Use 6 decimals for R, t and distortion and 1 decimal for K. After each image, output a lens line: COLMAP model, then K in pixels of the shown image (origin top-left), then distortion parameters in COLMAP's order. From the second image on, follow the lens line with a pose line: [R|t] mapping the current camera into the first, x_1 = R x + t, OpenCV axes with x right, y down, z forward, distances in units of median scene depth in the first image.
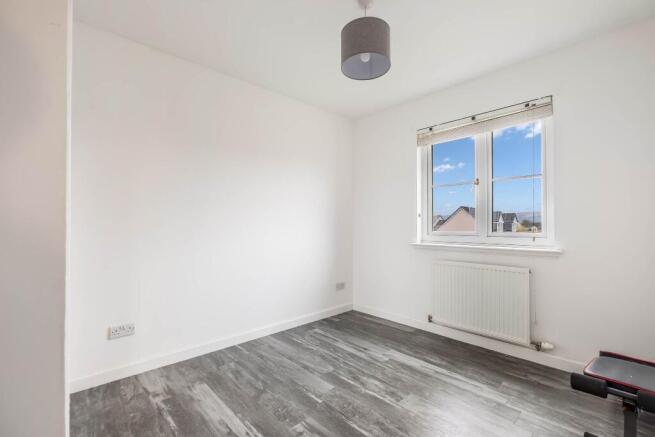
lens RADIAL K [[296.6, 0, 329.0], [0, 296.6, 227.9], [0, 0, 1]] dist [0.001188, -0.000173]
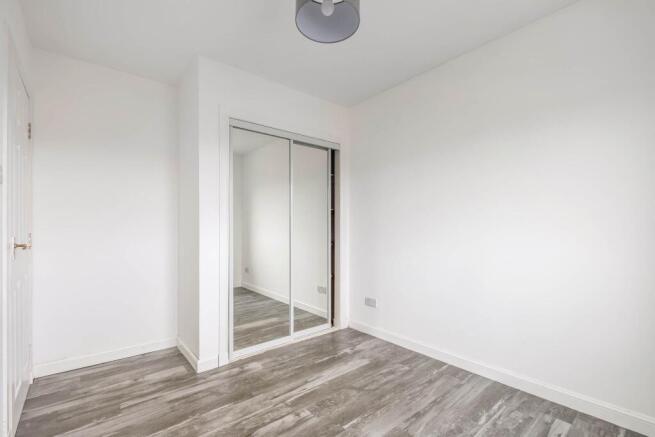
lens RADIAL K [[296.6, 0, 329.0], [0, 296.6, 227.9], [0, 0, 1]] dist [0.001188, -0.000173]
pose [[-0.052273, 0.004458, -0.998623, 0.730042], [-0.012913, 0.999903, 0.005140, -0.019020], [0.998549, 0.013163, -0.052211, 0.832804]]
